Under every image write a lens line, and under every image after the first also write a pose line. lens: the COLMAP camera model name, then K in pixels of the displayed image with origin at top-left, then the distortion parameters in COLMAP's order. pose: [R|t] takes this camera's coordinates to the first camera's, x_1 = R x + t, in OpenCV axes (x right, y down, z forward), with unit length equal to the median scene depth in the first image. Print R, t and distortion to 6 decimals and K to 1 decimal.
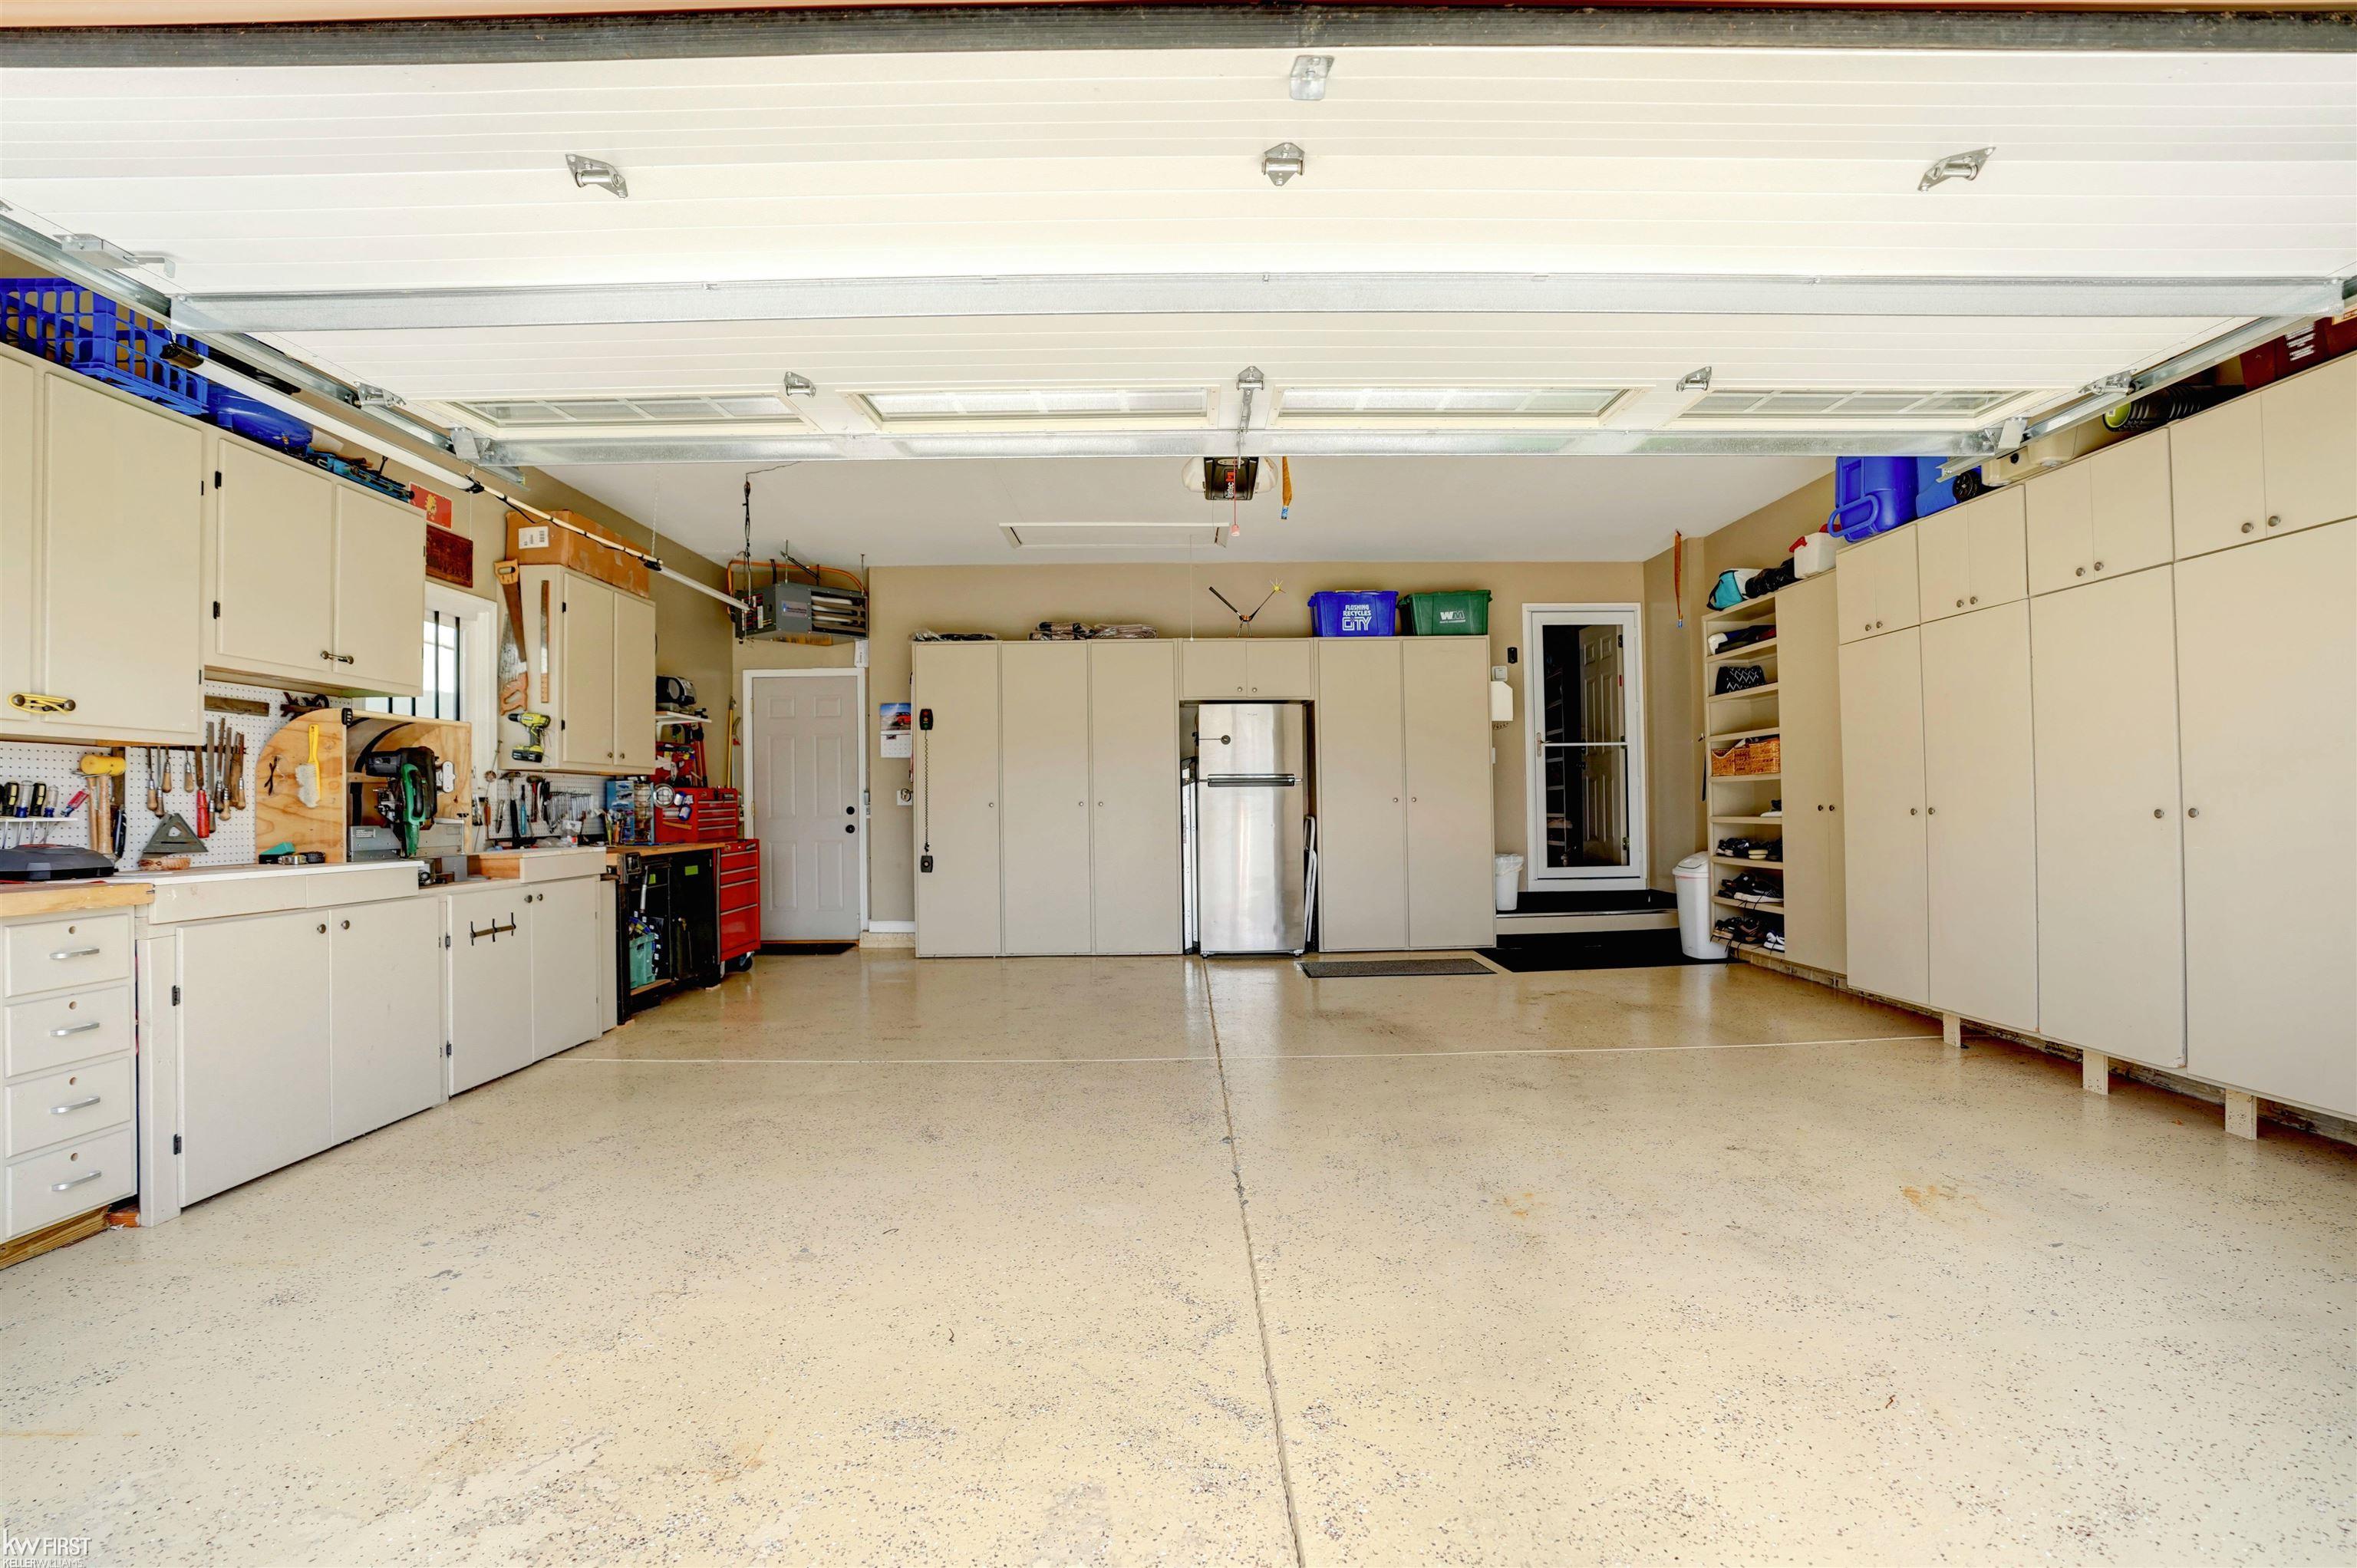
lens RADIAL K [[1067.6, 0, 1229.8], [0, 1067.6, 791.2], [0, 0, 1]] dist [-0.010090, 0.004465]
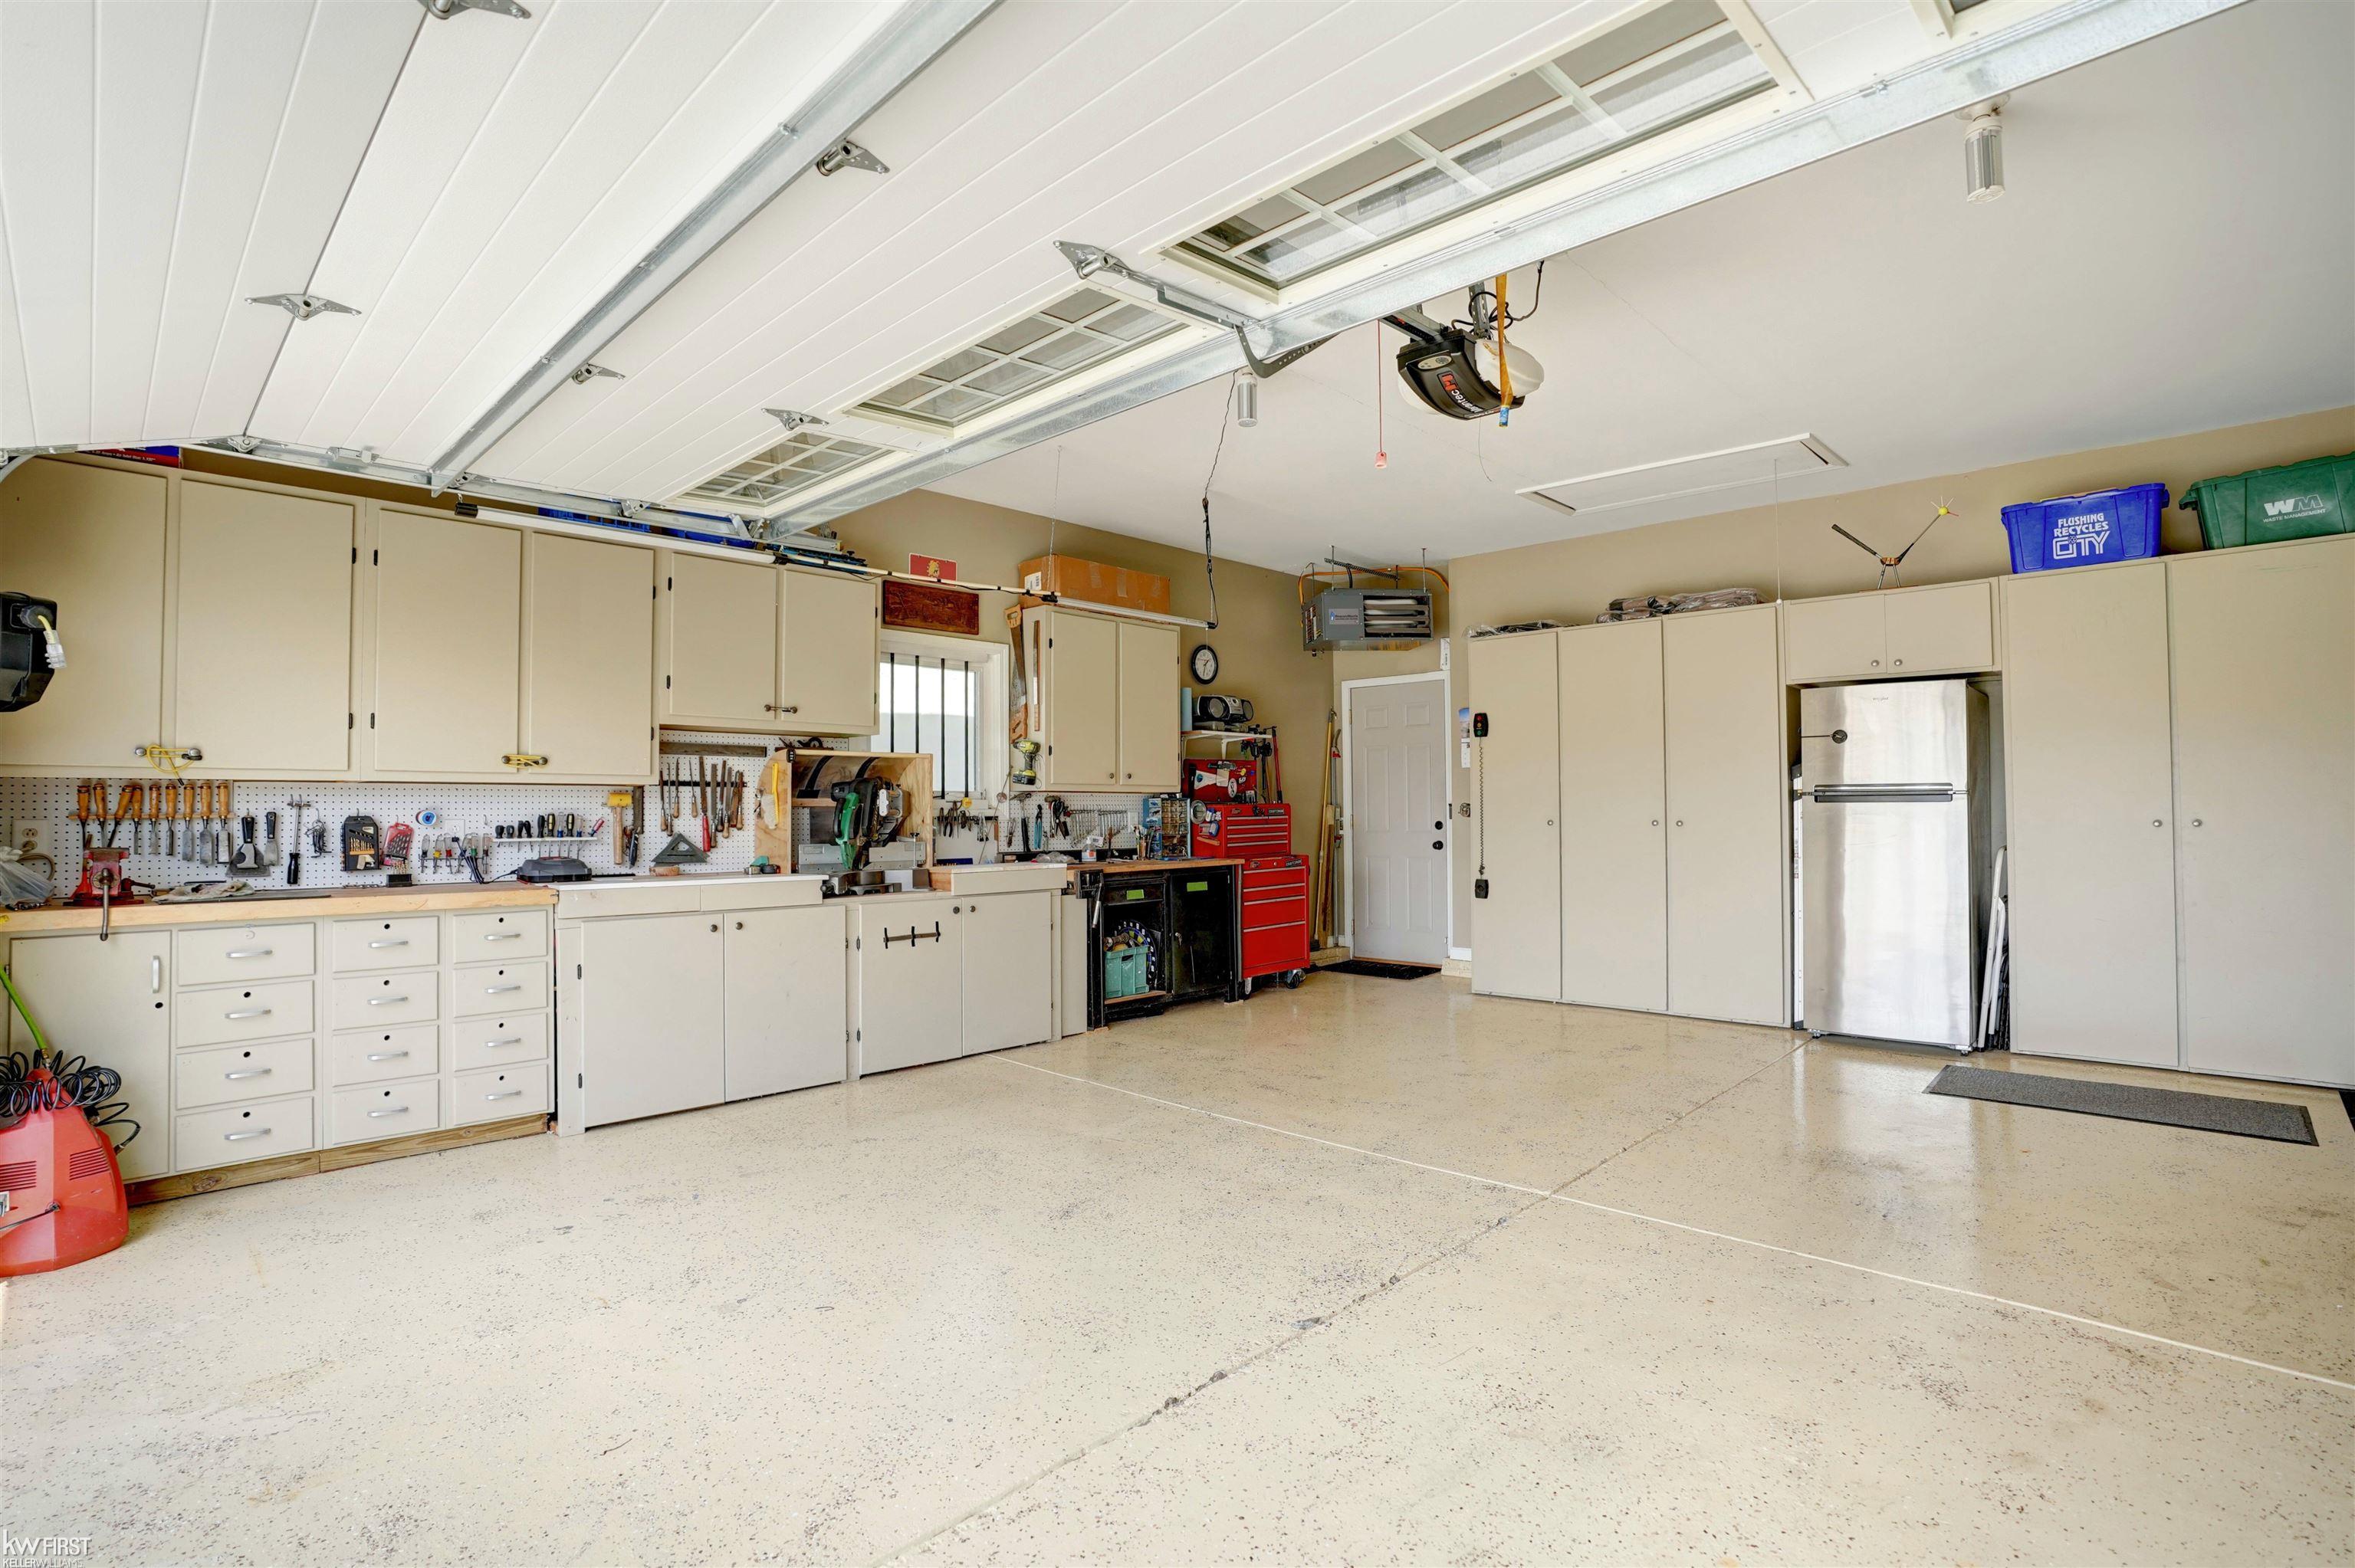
lens RADIAL K [[1129.2, 0, 1048.9], [0, 1129.2, 805.0], [0, 0, 1]] dist [-0.065455, 0.034825]
pose [[0.724013, 0.000838, -0.689786, 0.175528], [0.002556, 0.999989, 0.003898, -0.010412], [0.689782, -0.004586, 0.724003, 0.155051]]
